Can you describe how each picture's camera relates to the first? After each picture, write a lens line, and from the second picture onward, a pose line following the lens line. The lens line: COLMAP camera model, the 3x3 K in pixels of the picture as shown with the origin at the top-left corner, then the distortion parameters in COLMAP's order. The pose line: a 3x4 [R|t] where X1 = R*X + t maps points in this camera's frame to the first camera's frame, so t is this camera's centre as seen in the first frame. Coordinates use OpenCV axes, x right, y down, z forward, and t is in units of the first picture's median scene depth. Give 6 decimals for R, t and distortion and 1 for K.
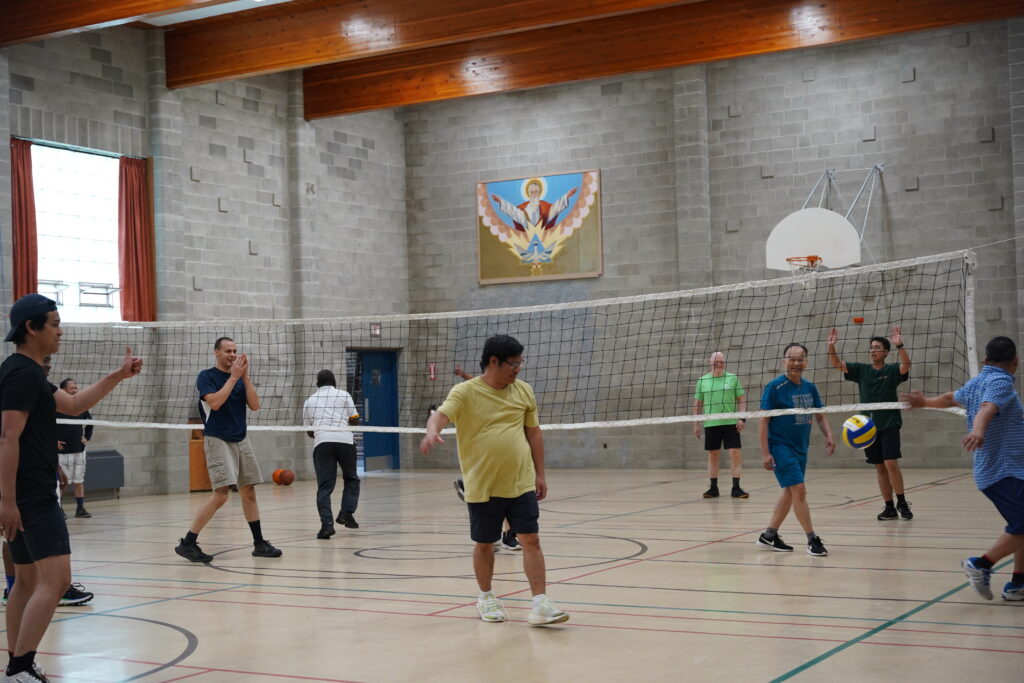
lens RADIAL K [[1455.6, 0, 512.8], [0, 1455.6, 346.4], [0, 0, 1]] dist [0.046539, 0.000000]
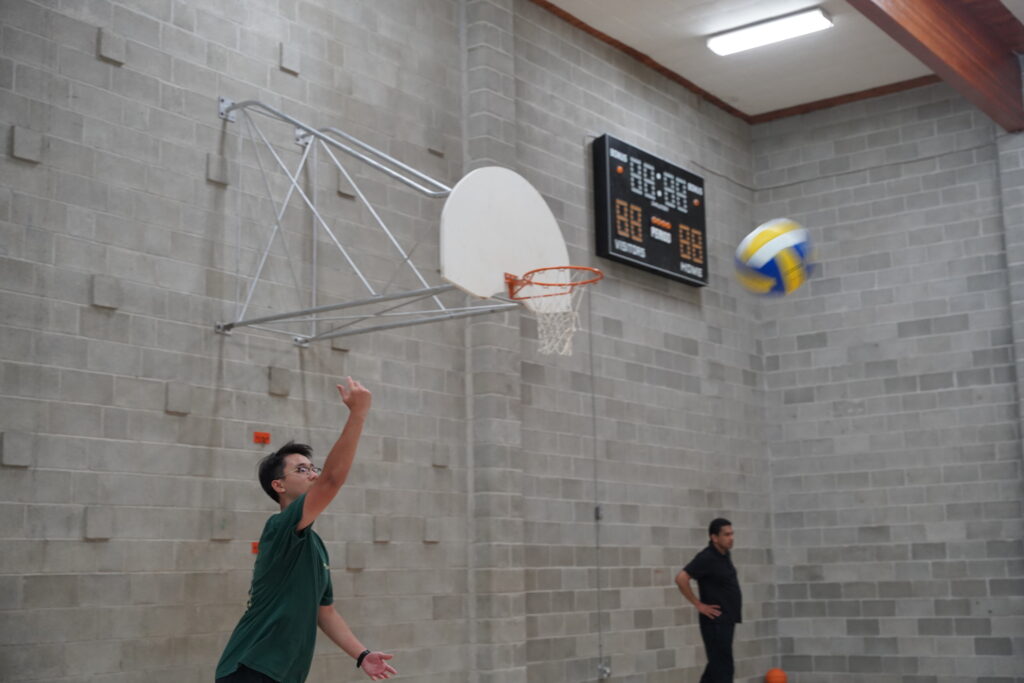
lens RADIAL K [[1443.9, 0, 511.0], [0, 1443.9, 336.5], [0, 0, 1]] dist [0.036032, 0.000000]
pose [[0.099033, 0.199620, 0.974856, -0.200896], [-0.005564, 0.979768, -0.200060, 0.041128], [-0.995069, 0.014389, 0.098140, 0.881872]]
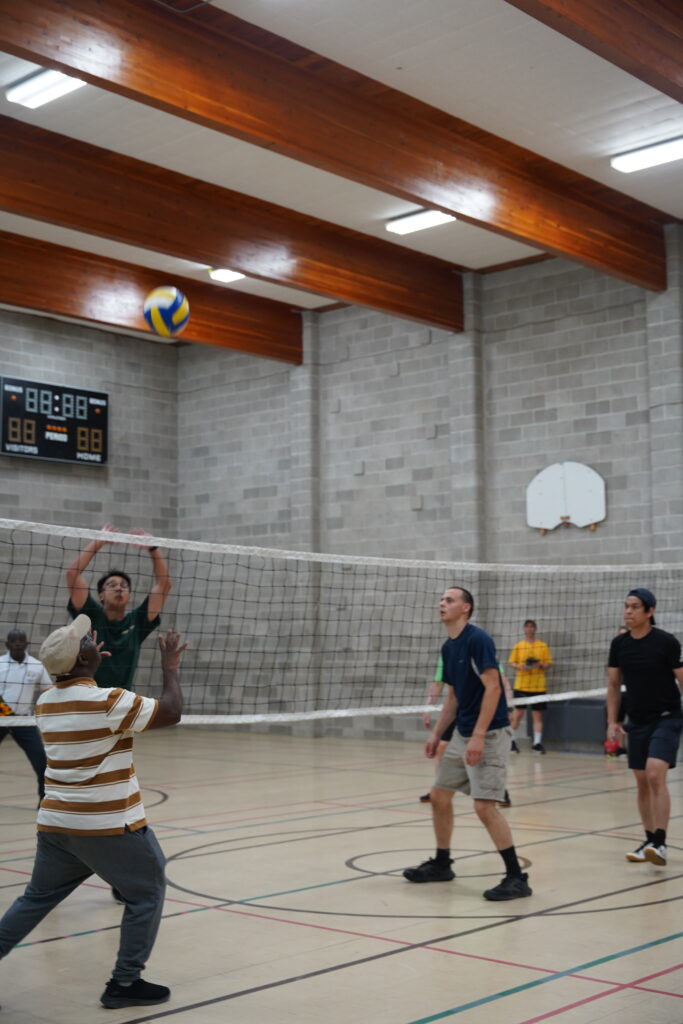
lens RADIAL K [[1306.2, 0, 339.8], [0, 1306.2, 515.6], [0, 0, 1]] dist [-0.060671, 0.000000]
pose [[0.232295, 0.123551, 0.964767, -0.389898], [-0.029242, 0.992338, -0.120041, 0.021967], [-0.972206, -0.000327, 0.234128, 0.466853]]
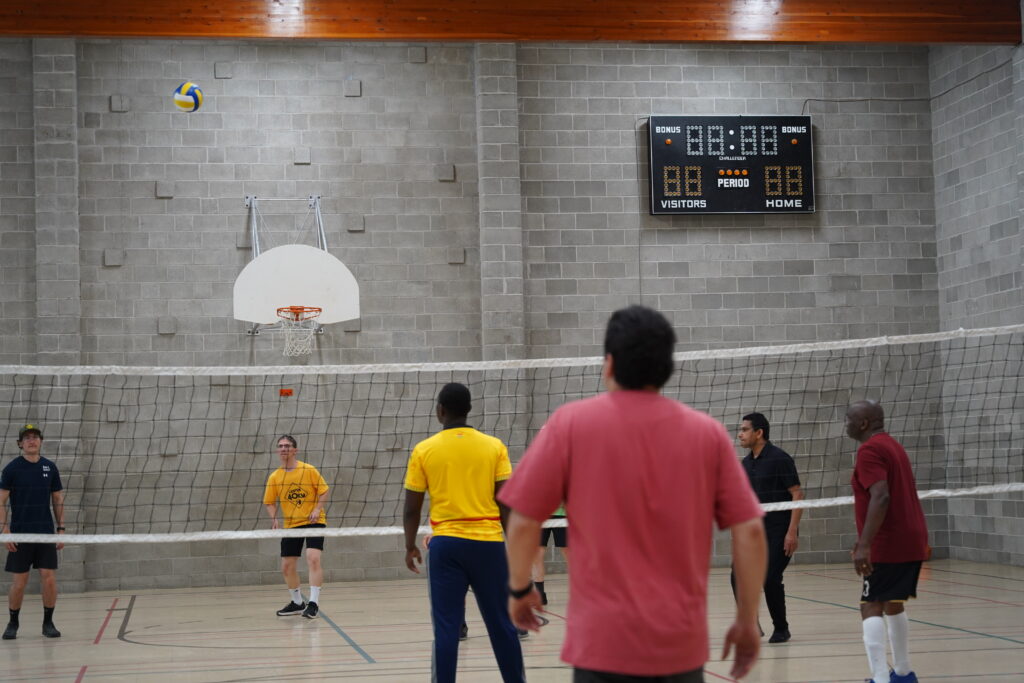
lens RADIAL K [[1908.9, 0, 520.5], [0, 1908.9, 363.5], [0, 0, 1]] dist [0.030404, 0.000000]
pose [[0.790693, 0.039326, 0.610948, -0.287515], [-0.016141, 0.998927, -0.043410, 0.009026], [-0.612000, 0.024463, 0.790480, 0.118499]]
